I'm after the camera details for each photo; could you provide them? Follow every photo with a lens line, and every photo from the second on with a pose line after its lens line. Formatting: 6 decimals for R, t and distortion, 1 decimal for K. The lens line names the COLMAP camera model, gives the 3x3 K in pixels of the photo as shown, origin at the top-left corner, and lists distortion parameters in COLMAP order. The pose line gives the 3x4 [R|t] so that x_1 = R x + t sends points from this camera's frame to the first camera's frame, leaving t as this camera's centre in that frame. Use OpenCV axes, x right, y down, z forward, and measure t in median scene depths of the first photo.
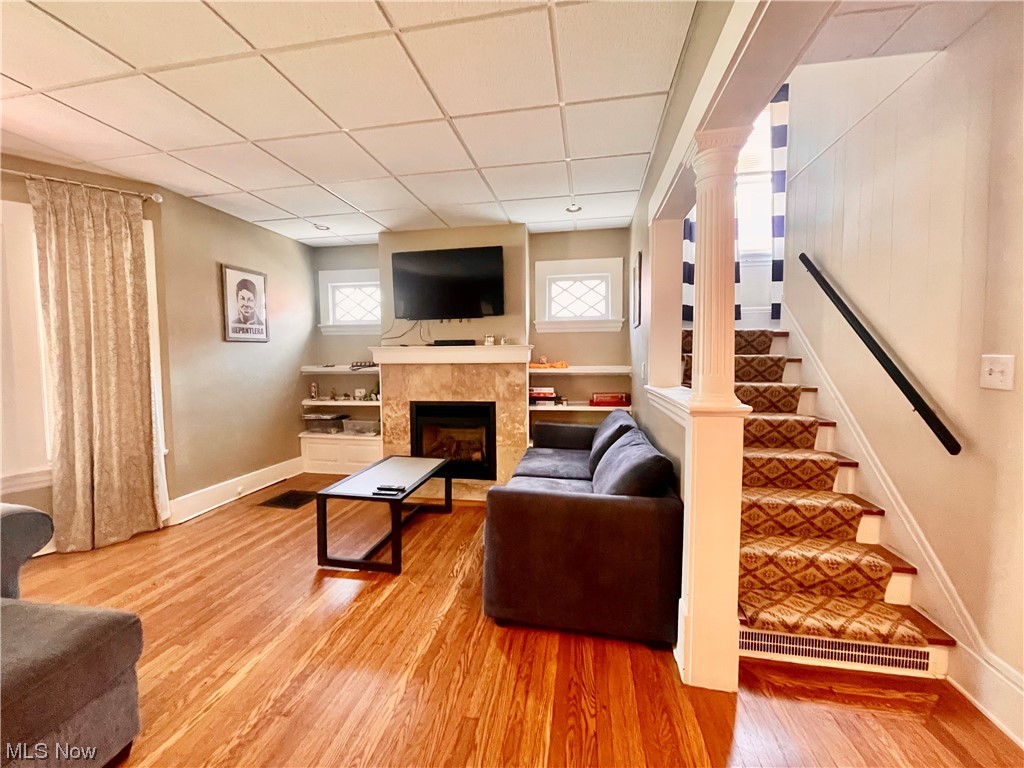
lens RADIAL K [[410.7, 0, 509.5], [0, 410.7, 379.1], [0, 0, 1]] dist [-0.003058, -0.000381]
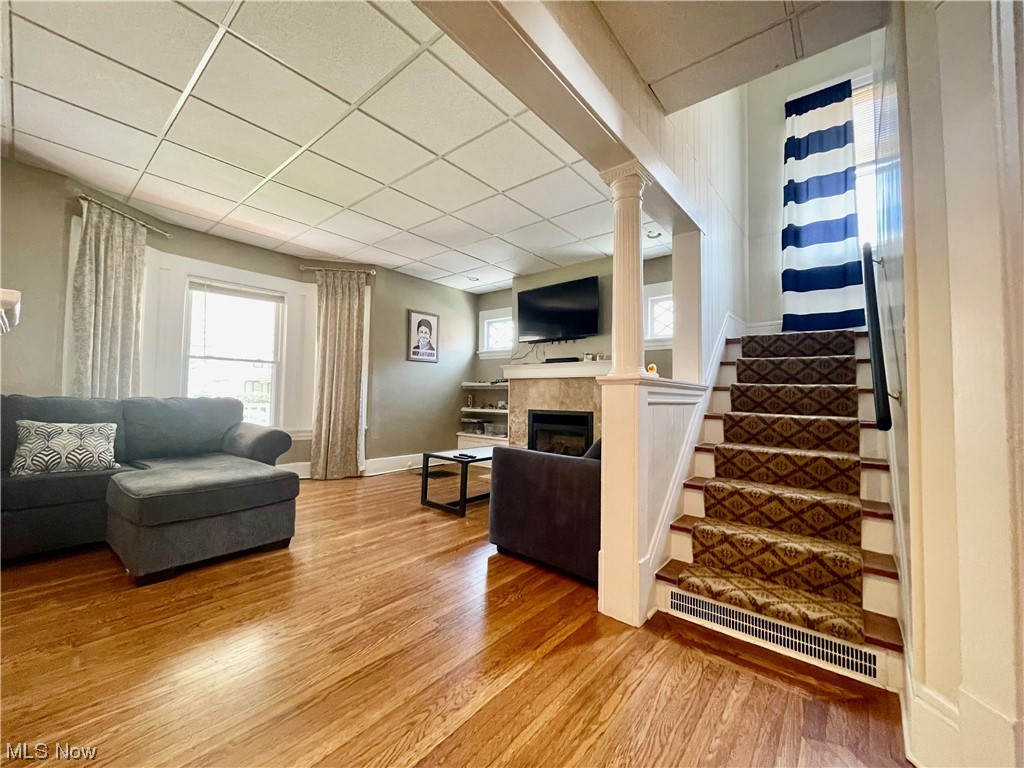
lens RADIAL K [[410.7, 0, 516.9], [0, 410.7, 380.9], [0, 0, 1]] dist [-0.003058, -0.000381]
pose [[0.876374, 0.002109, -0.481626, 0.440551], [-0.049990, 0.994988, -0.086605, 0.107389], [0.479029, 0.099975, 0.872087, -0.122501]]
